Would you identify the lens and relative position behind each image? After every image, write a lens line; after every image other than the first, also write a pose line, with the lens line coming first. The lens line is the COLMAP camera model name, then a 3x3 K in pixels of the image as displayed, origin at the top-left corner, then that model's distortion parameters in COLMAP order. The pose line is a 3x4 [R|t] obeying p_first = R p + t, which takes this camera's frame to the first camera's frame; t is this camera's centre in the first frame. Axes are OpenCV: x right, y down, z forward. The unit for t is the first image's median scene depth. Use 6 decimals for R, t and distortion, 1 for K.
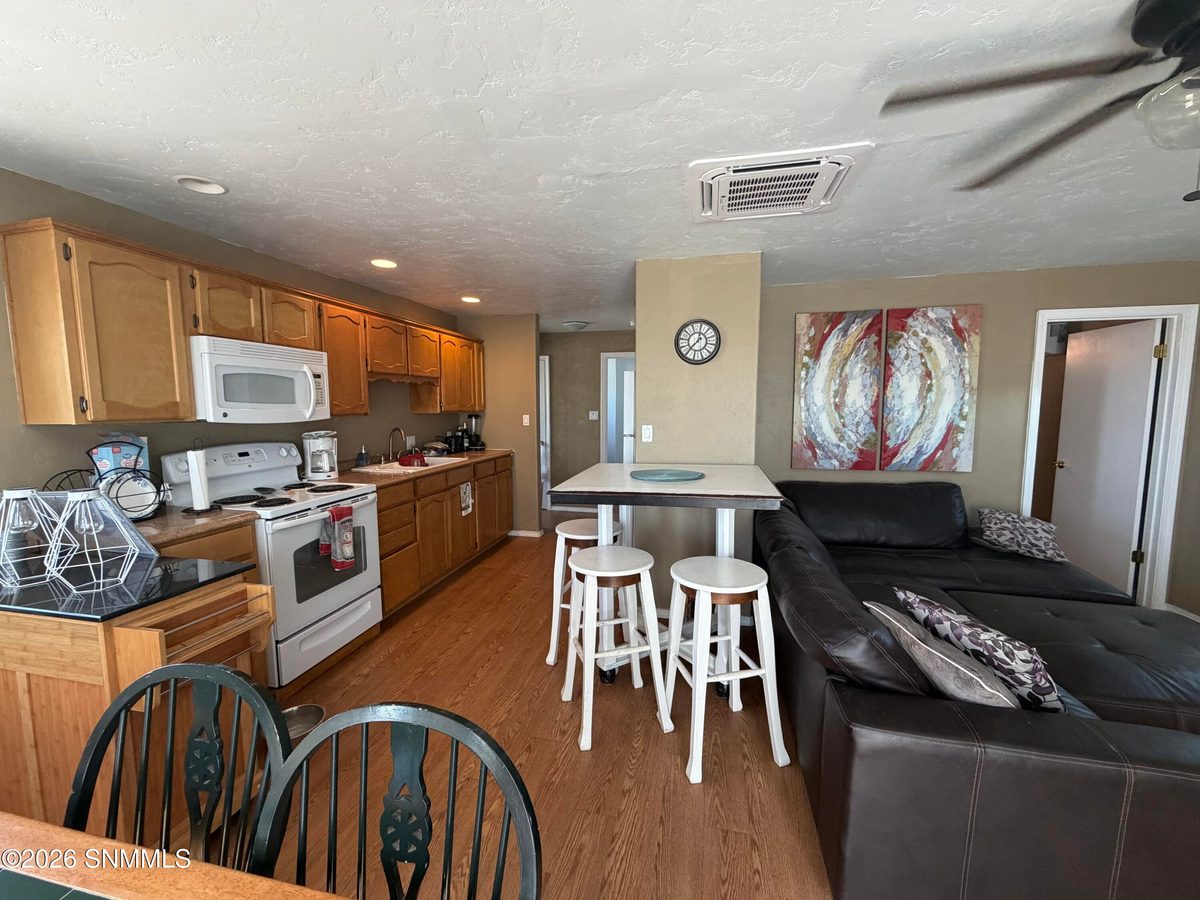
lens RADIAL K [[480.4, 0, 600.0], [0, 480.4, 450.0], [0, 0, 1]] dist [-0.003079, -0.000041]
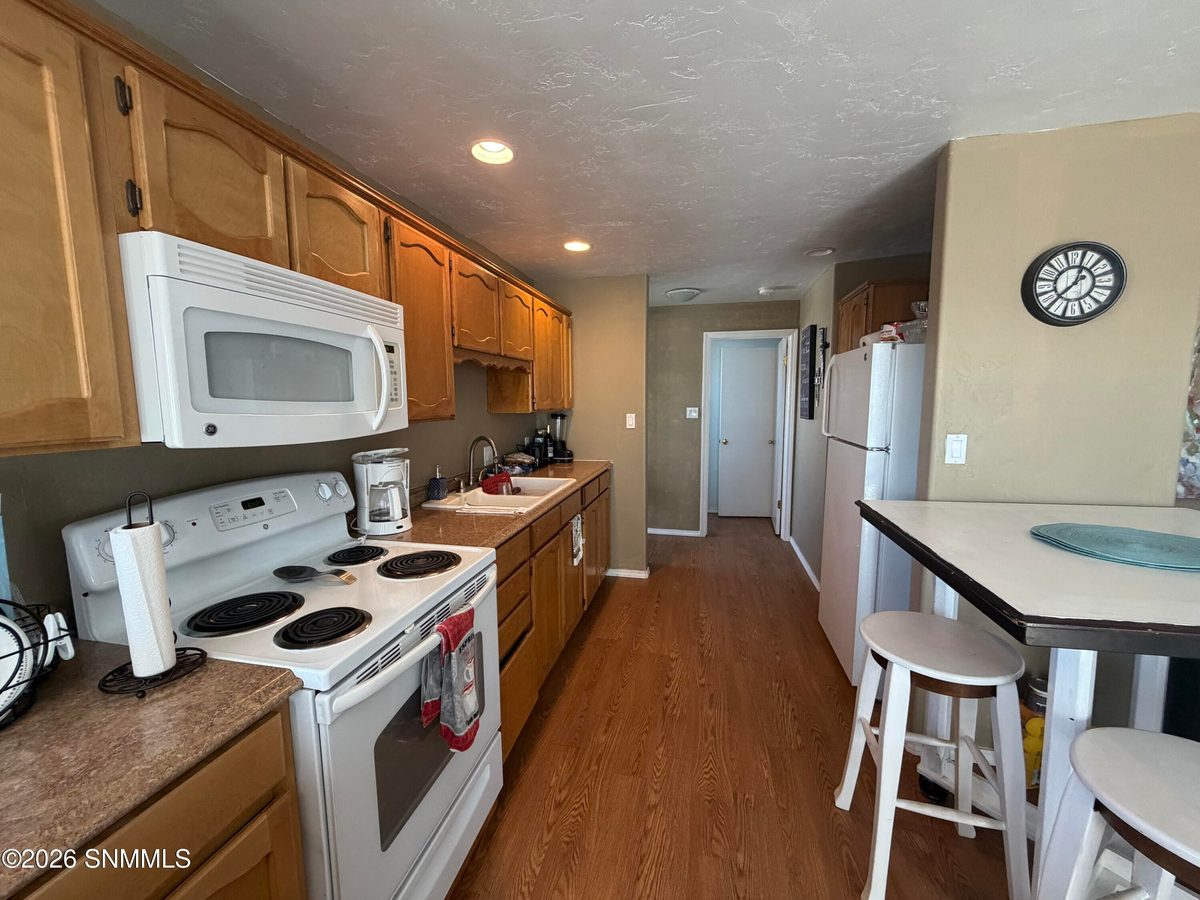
lens RADIAL K [[479.9, 0, 600.0], [0, 479.9, 450.0], [0, 0, 1]] dist [-0.000542, -0.000280]
pose [[0.999973, -0.006784, 0.002672, -0.342827], [0.006752, 0.999910, 0.011587, -0.044634], [-0.002751, -0.011568, 0.999929, 0.448117]]
